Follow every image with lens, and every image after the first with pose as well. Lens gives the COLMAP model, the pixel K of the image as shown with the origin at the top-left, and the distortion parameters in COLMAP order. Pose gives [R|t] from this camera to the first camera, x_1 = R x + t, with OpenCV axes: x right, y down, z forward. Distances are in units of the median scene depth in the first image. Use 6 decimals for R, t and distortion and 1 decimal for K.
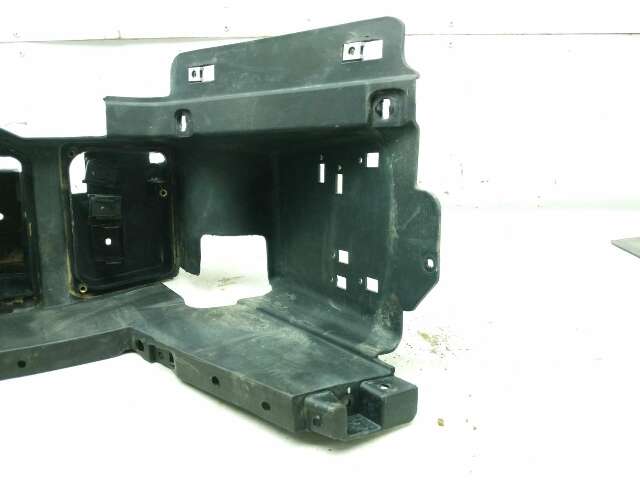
lens RADIAL K [[504.8, 0, 317.6], [0, 504.8, 247.7], [0, 0, 1]] dist [0.093492, -0.213189]
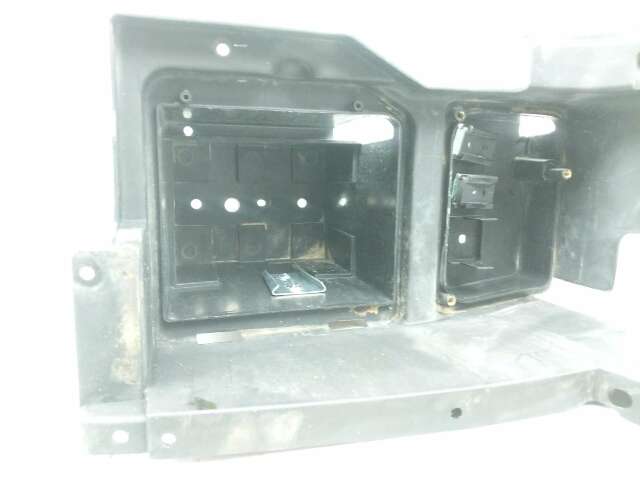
lens RADIAL K [[519.6, 0, 319.8], [0, 519.6, 254.4], [0, 0, 1]] dist [0.083870, -0.241906]
pose [[0.973189, 0.051346, -0.224203, -0.552226], [-0.051994, 0.998643, 0.003018, 0.024714], [0.224054, 0.008721, 0.974538, 0.252700]]
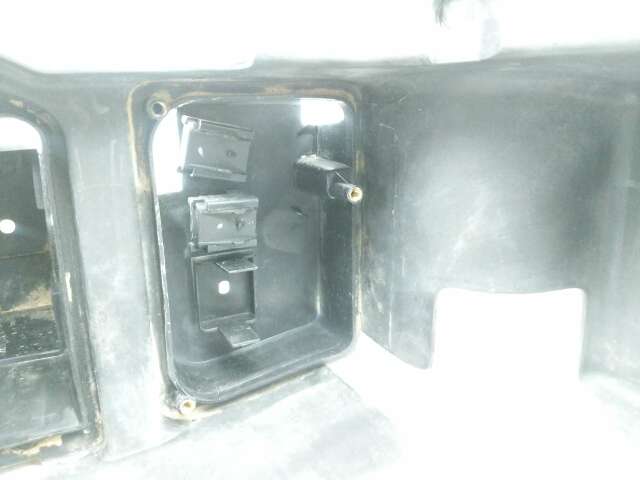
lens RADIAL K [[533.5, 0, 327.5], [0, 533.5, 237.9], [0, 0, 1]] dist [0.106219, -0.257815]
pose [[0.998585, -0.000893, -0.053179, -0.355338], [0.005280, 0.996584, 0.082415, -0.126699], [0.052924, -0.082580, 0.995178, 0.619508]]
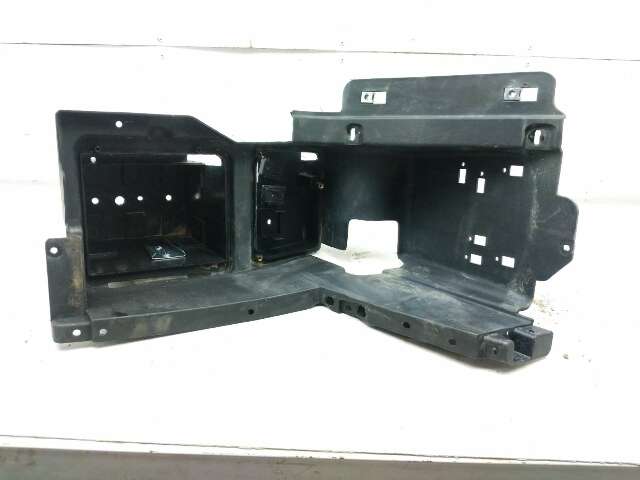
lens RADIAL K [[504.8, 0, 317.6], [0, 504.8, 247.7], [0, 0, 1]] dist [0.093492, -0.213189]
pose [[0.999423, 0.028440, 0.018568, -0.389723], [-0.029292, 0.998447, 0.047377, -0.013031], [-0.017191, -0.047894, 0.998704, -0.329214]]
